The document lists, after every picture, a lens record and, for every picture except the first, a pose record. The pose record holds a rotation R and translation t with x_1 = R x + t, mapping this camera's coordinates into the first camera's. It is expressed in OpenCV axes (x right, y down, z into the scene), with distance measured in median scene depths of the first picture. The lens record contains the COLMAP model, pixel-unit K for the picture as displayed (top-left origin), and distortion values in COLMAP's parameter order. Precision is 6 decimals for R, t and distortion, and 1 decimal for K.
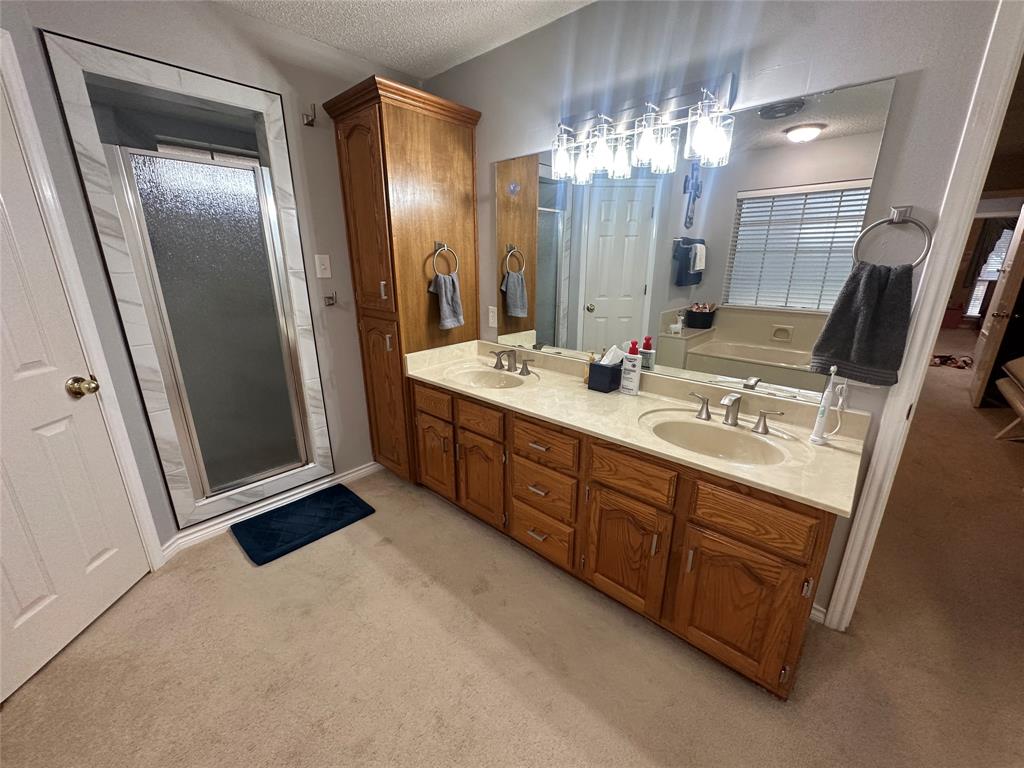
lens RADIAL K [[408.4, 0, 513.8], [0, 408.4, 384.3], [0, 0, 1]] dist [-0.000770, -0.000483]
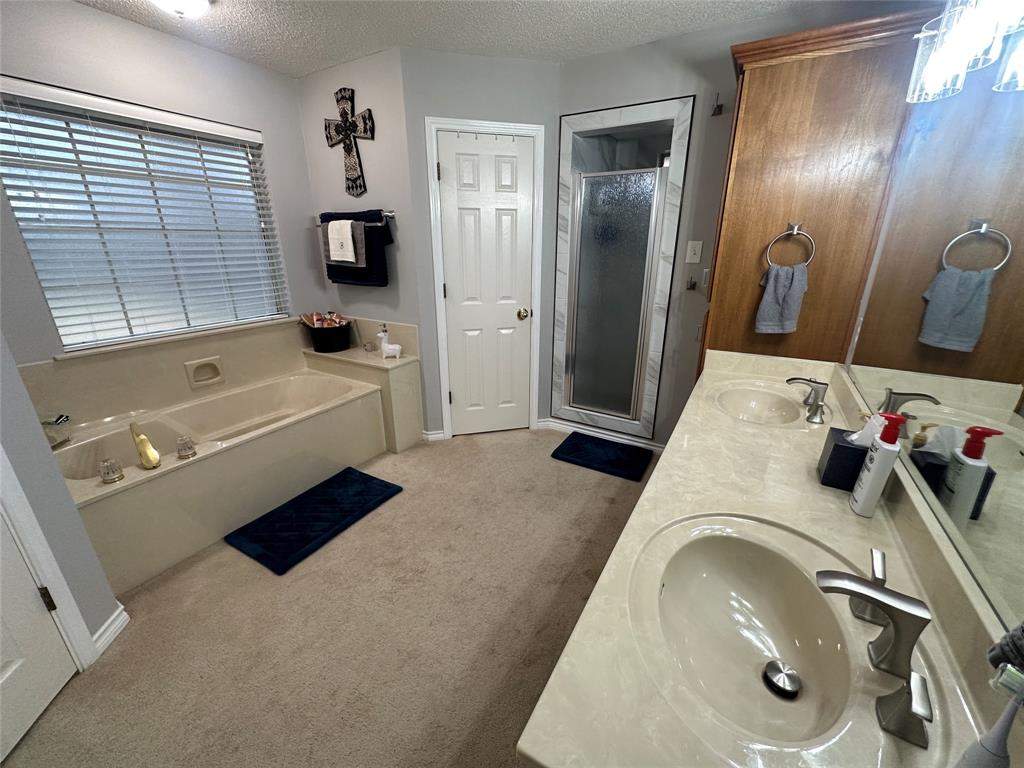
lens RADIAL K [[408.4, 0, 514.8], [0, 408.4, 383.5], [0, 0, 1]] dist [-0.000770, -0.000483]
pose [[0.209485, 0.317070, -0.924977, 0.550610], [-0.289154, 0.923746, 0.251162, -0.113044], [0.934080, 0.214847, 0.285193, 0.362162]]
